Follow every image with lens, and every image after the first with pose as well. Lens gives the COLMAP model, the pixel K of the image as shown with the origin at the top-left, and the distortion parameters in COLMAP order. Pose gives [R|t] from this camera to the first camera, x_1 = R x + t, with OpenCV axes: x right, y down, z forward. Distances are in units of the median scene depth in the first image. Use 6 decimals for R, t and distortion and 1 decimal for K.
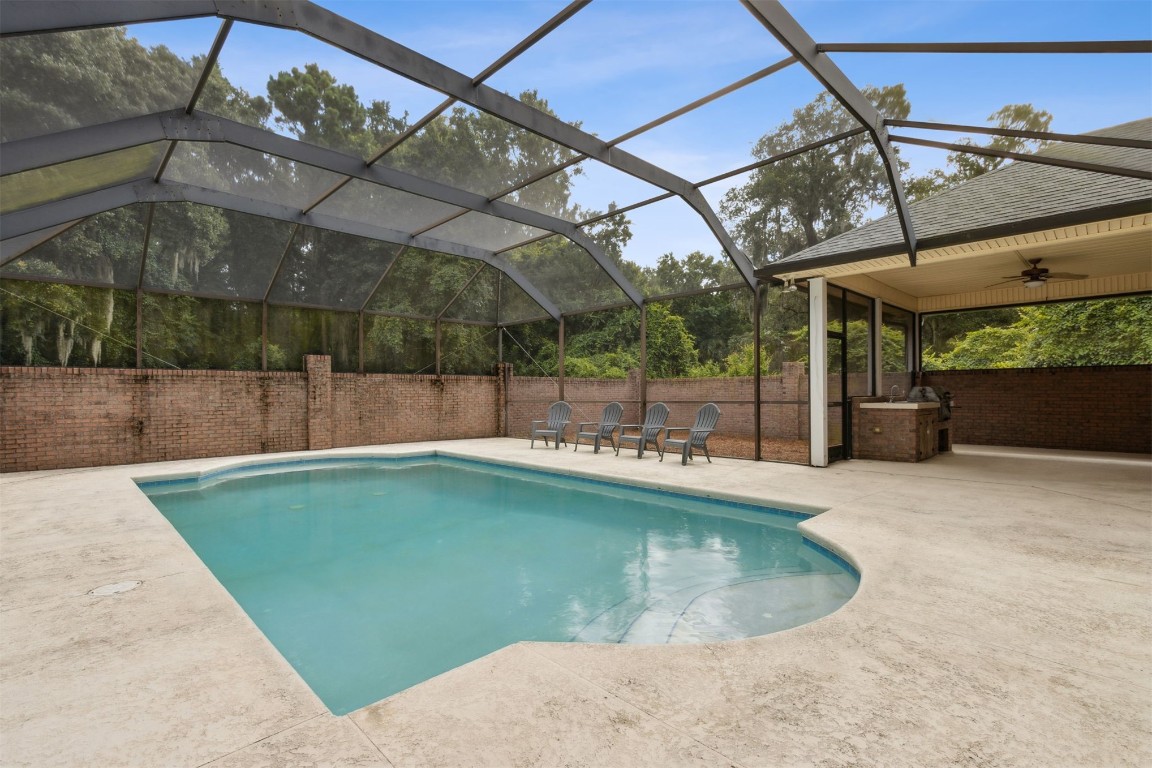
lens RADIAL K [[537.2, 0, 577.7], [0, 537.2, 387.0], [0, 0, 1]] dist [0.000843, -0.000106]
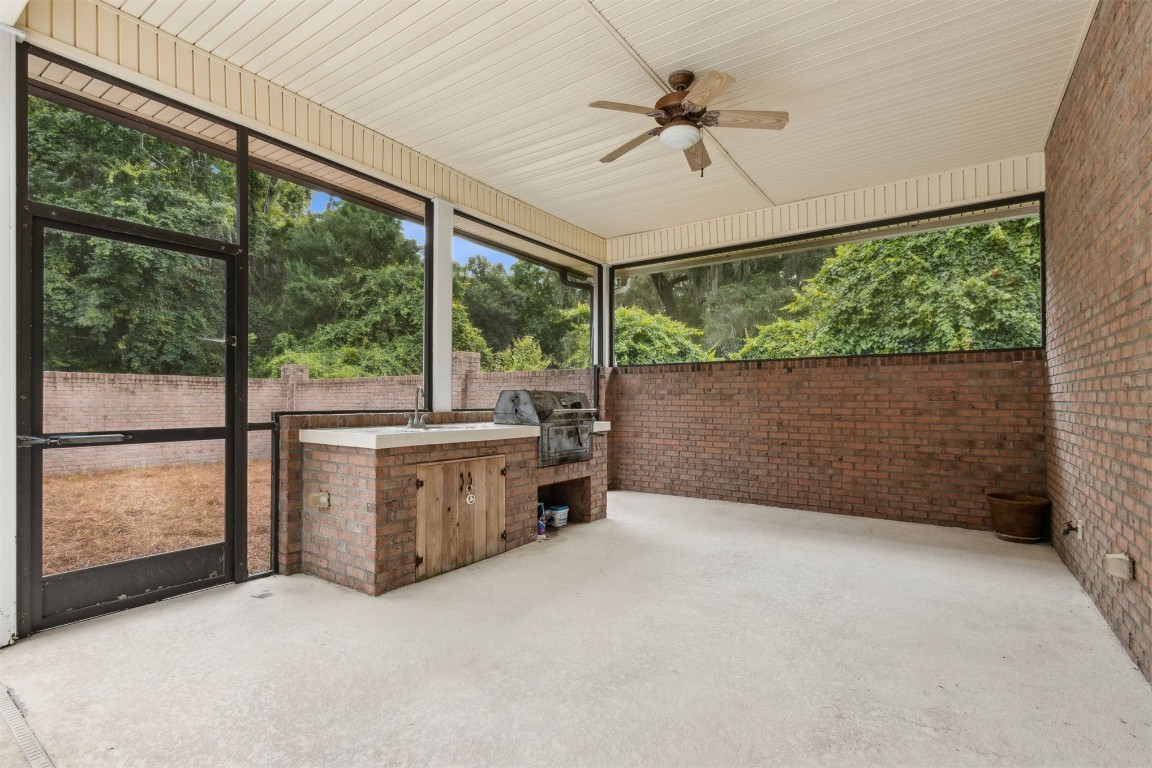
lens RADIAL K [[537.2, 0, 576.1], [0, 537.2, 393.5], [0, 0, 1]] dist [0.000843, -0.000106]
pose [[0.982067, 0.010292, 0.188250, 0.496943], [-0.009823, 0.999946, -0.003423, 0.002400], [-0.188275, 0.001513, 0.982115, 0.441515]]
